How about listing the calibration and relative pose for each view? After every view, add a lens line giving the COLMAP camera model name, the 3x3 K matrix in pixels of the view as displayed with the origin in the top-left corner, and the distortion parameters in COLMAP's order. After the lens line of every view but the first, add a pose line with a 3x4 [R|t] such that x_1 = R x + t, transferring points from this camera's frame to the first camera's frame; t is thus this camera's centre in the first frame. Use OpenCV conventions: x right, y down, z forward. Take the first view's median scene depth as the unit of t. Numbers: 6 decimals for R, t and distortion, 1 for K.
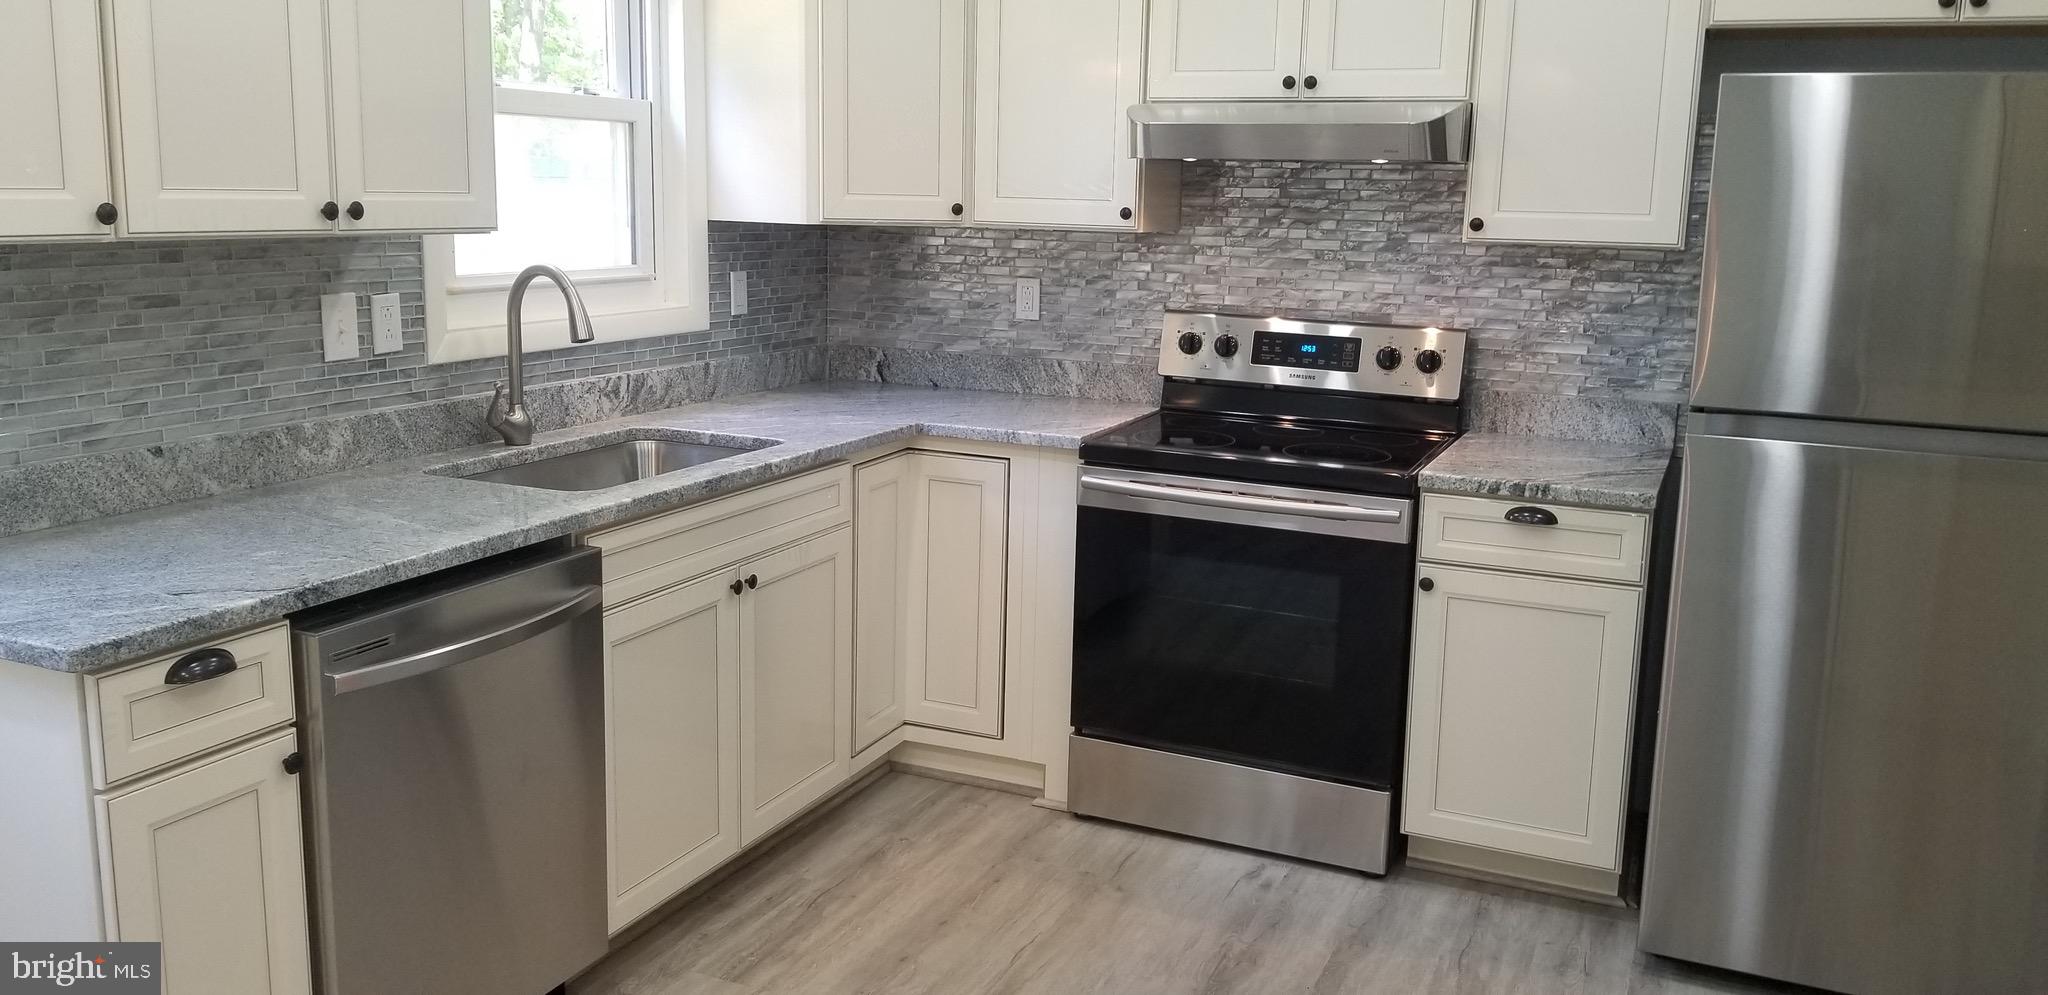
lens RADIAL K [[1628.0, 0, 1025.6], [0, 1628.0, 480.4], [0, 0, 1]] dist [0.072874, -0.085737]
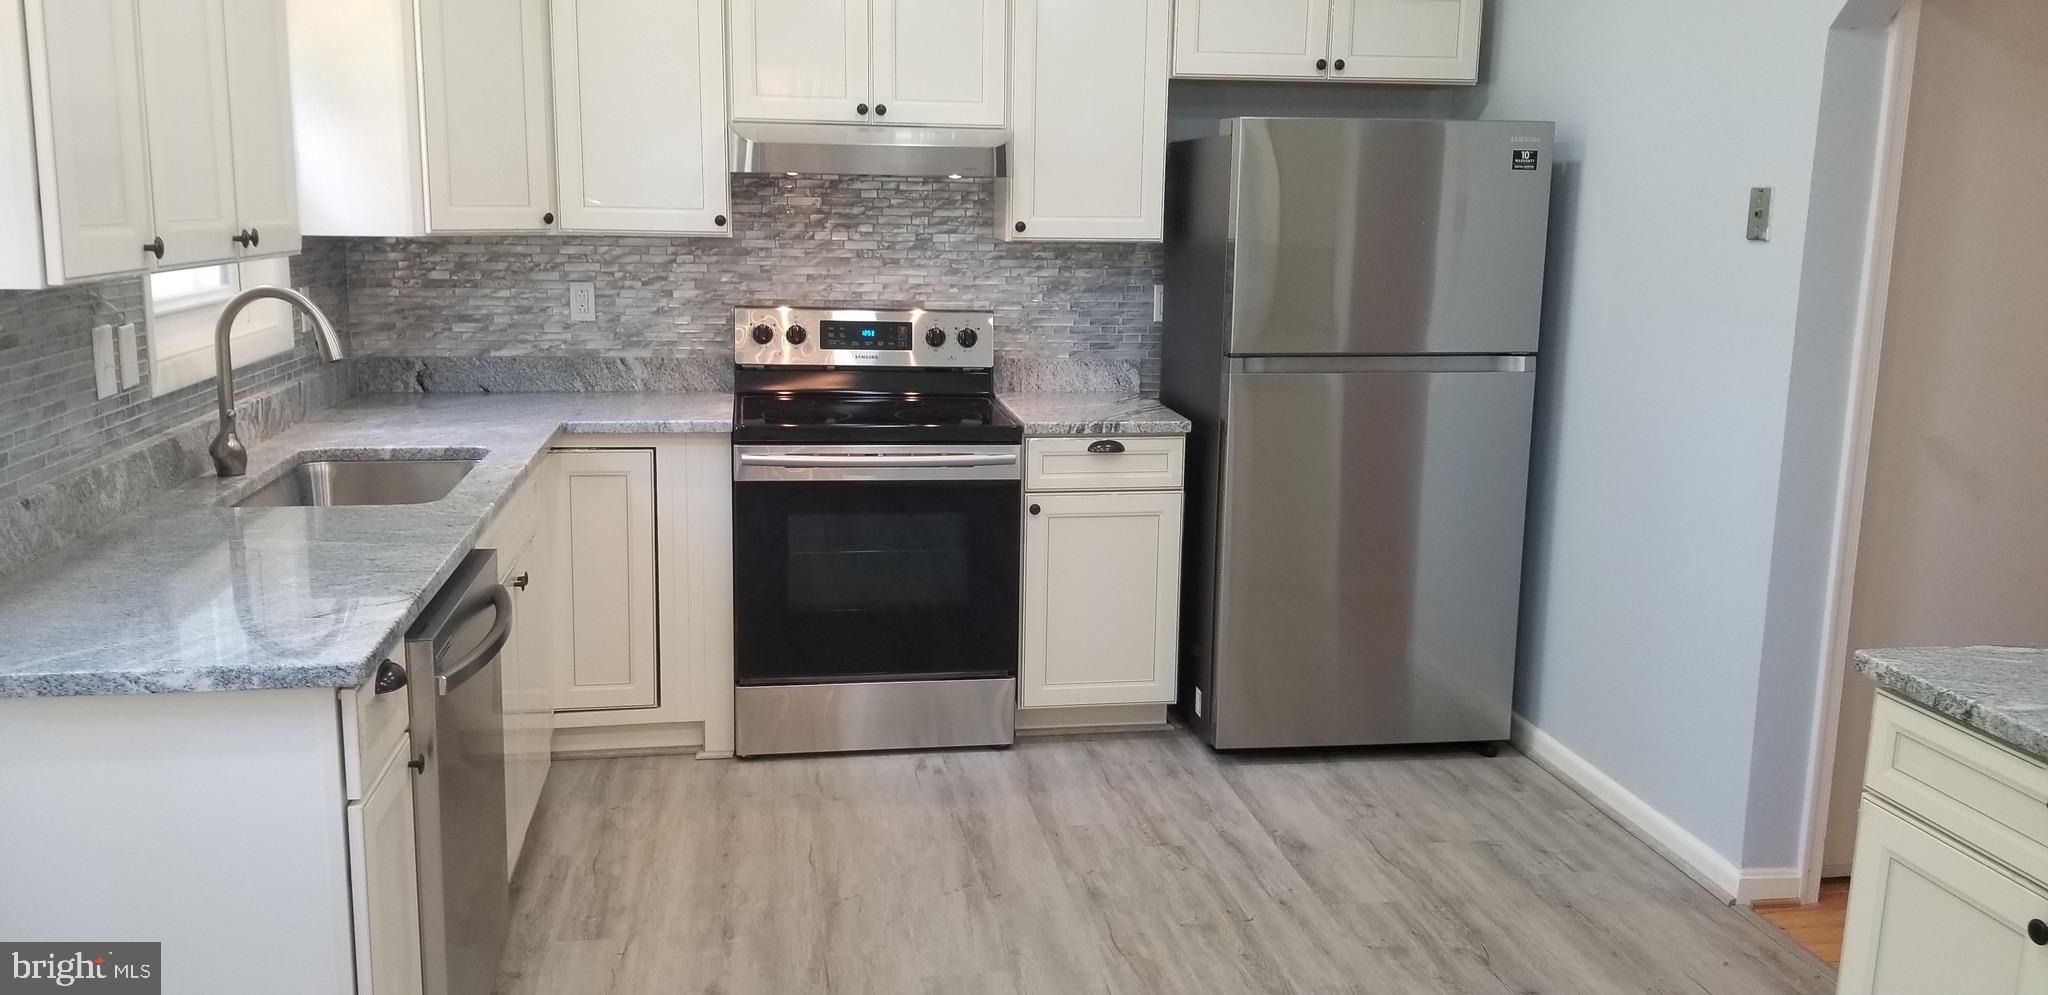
lens RADIAL K [[1628.0, 0, 1095.1], [0, 1628.0, 501.1], [0, 0, 1]] dist [0.072874, -0.085737]
pose [[0.818914, -0.115153, 0.562245, -0.401634], [0.104916, 0.993193, 0.050603, -0.002413], [-0.564245, 0.017549, 0.825421, -0.073346]]
